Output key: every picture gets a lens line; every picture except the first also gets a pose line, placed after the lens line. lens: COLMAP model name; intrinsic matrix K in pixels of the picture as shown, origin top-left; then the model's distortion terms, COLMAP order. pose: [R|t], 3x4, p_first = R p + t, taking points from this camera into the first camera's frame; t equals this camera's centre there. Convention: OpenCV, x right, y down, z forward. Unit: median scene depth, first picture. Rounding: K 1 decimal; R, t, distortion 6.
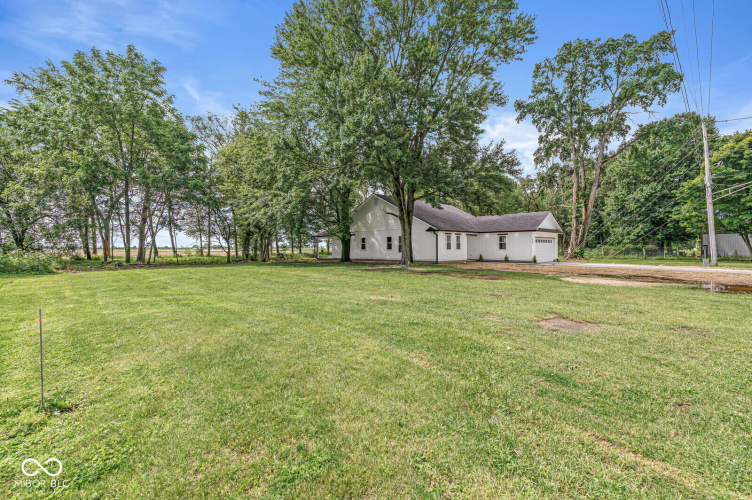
lens RADIAL K [[322.1, 0, 376.0], [0, 322.1, 250.0], [0, 0, 1]] dist [-0.002335, -0.000505]
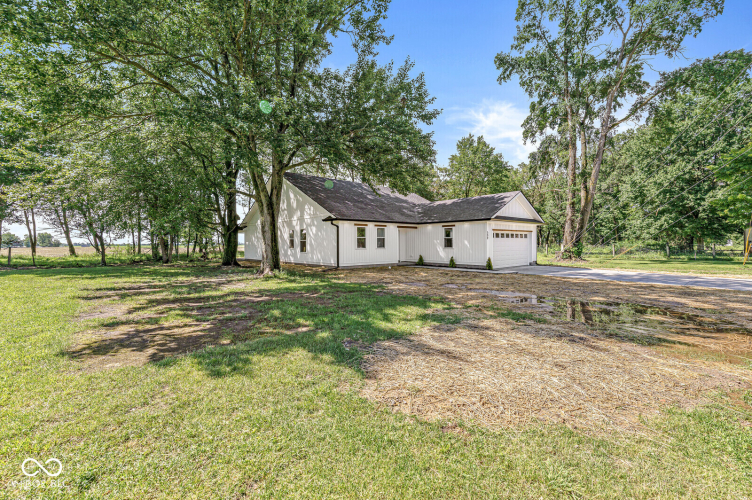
lens RADIAL K [[326.2, 0, 376.0], [0, 326.2, 250.0], [0, 0, 1]] dist [0.000446, 0.000322]
pose [[0.999236, -0.002043, -0.039036, 0.197778], [0.002461, 0.999940, 0.010648, -0.003884], [0.039012, -0.010736, 0.999181, 0.227006]]
